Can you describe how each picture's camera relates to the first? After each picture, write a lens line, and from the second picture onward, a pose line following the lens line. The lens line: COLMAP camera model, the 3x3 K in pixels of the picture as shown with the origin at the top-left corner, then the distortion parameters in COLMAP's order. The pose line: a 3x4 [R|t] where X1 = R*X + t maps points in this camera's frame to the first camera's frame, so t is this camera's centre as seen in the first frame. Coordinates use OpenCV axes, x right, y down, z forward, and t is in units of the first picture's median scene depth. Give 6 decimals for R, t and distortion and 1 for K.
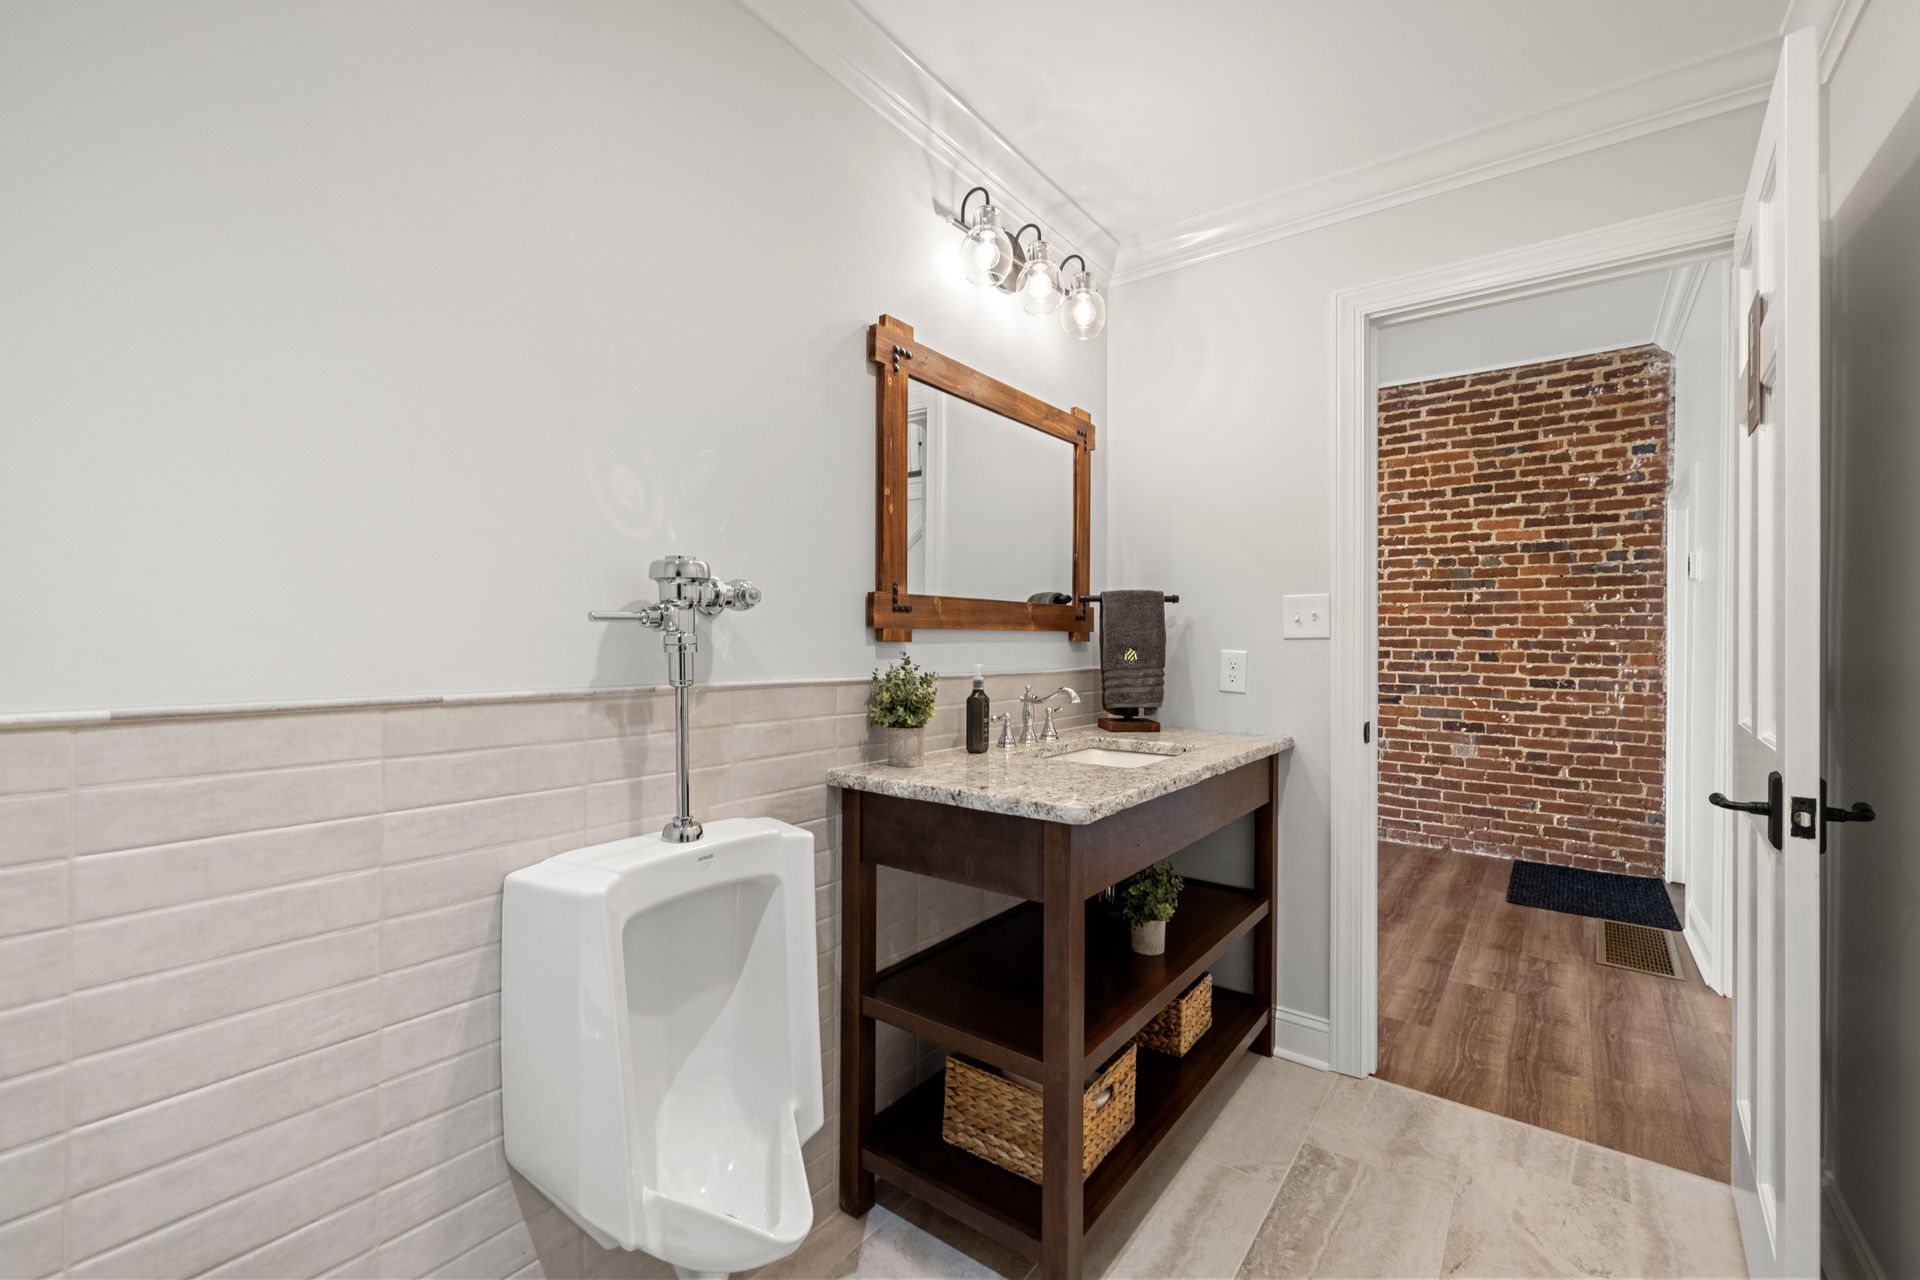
lens RADIAL K [[804.1, 0, 968.4], [0, 804.1, 634.0], [0, 0, 1]] dist [-0.000425, -0.000222]
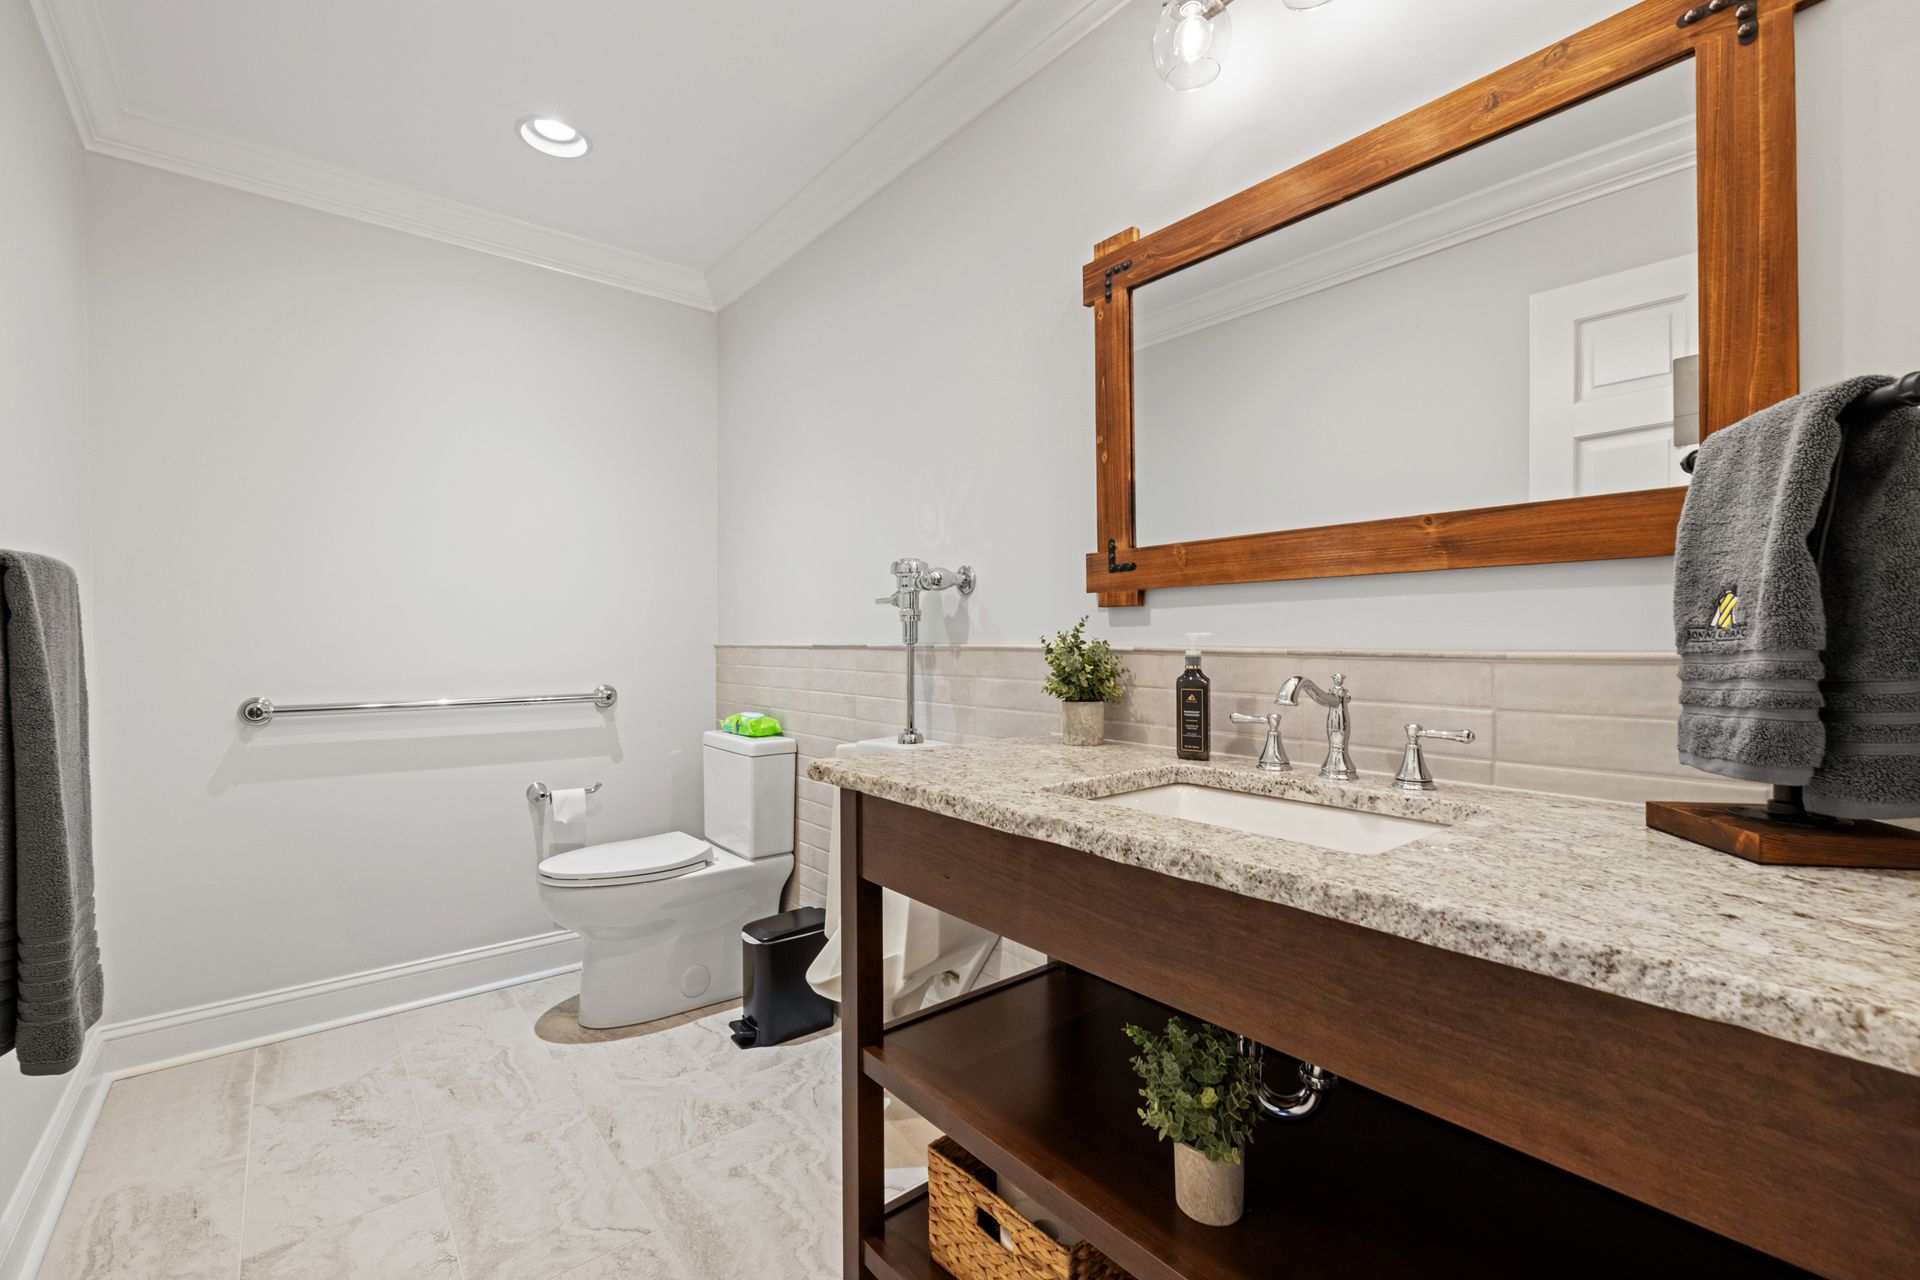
lens RADIAL K [[803.2, 0, 975.6], [0, 803.2, 655.7], [0, 0, 1]] dist [-0.010019, -0.000385]
pose [[-0.229414, 0.004586, -0.973318, 0.729687], [-0.000441, 0.999988, 0.004816, 0.054014], [0.973329, 0.001534, -0.229410, 0.972973]]
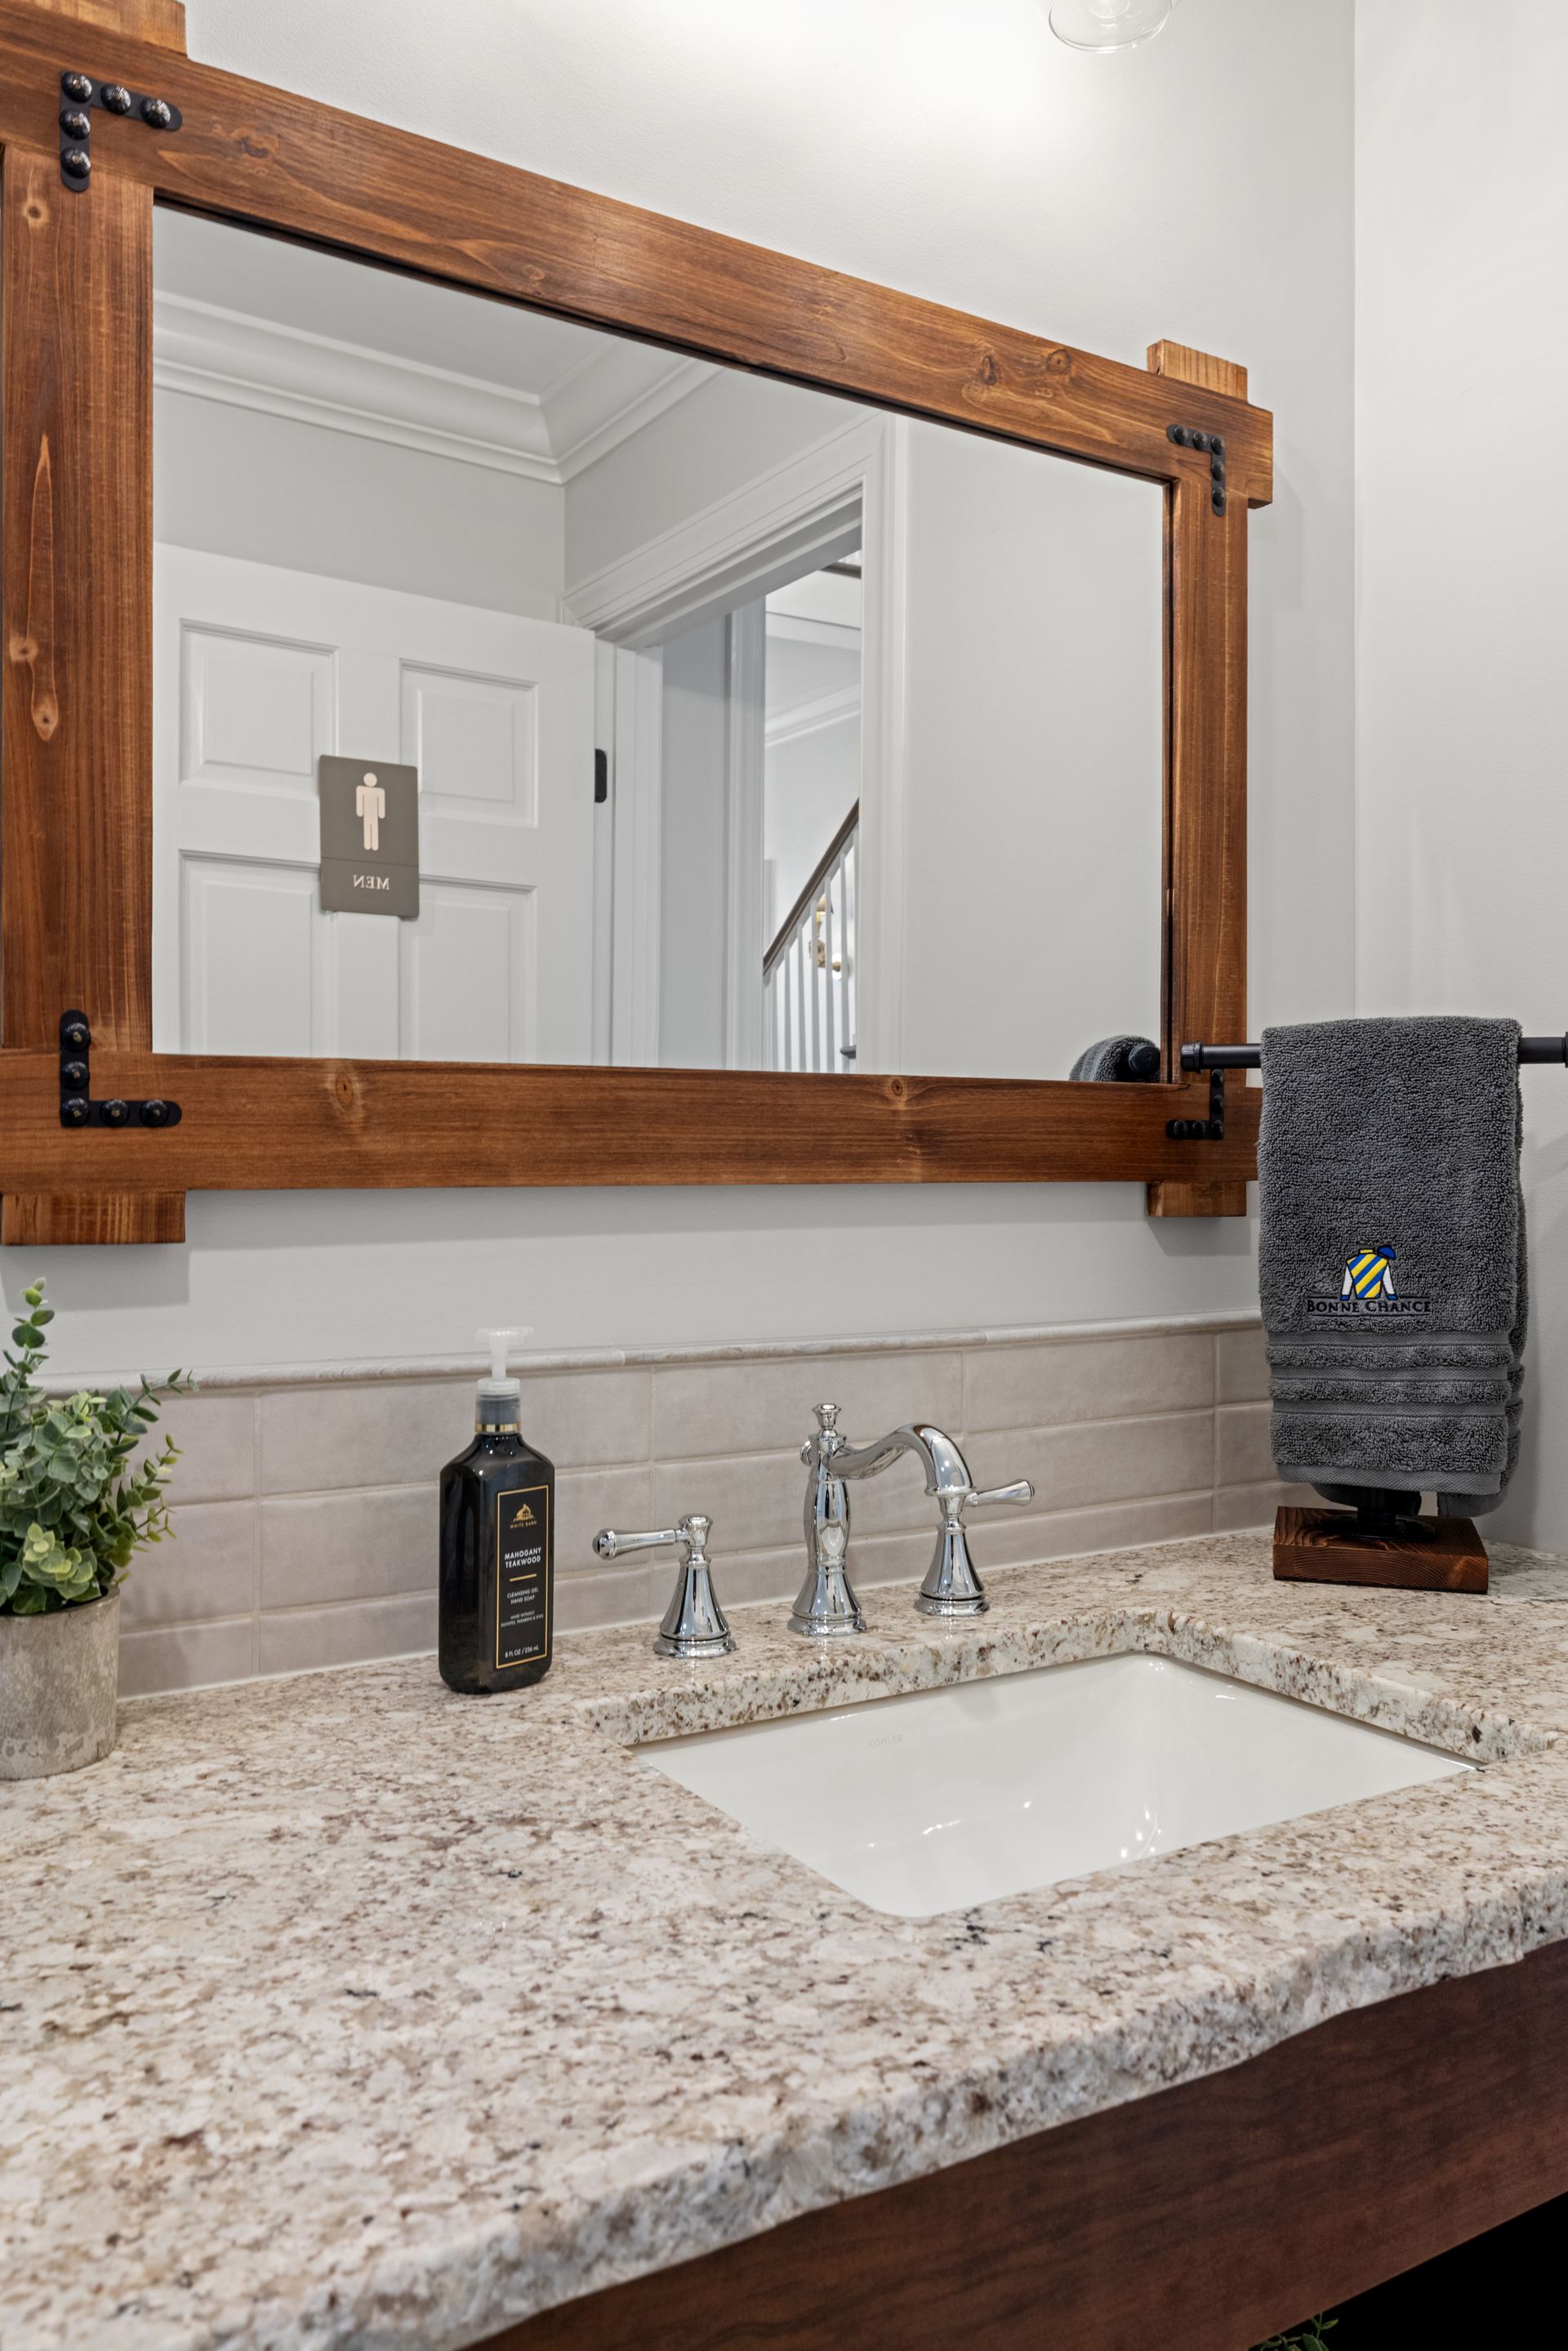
lens RADIAL K [[1753.2, 0, 773.5], [0, 1753.2, 1155.2], [0, 0, 1]] dist [0.005390, -0.000486]
pose [[0.928624, -0.012868, -0.370800, 0.290396], [0.010299, 0.999907, -0.008909, -0.010511], [0.370880, 0.004454, 0.928670, 0.526301]]
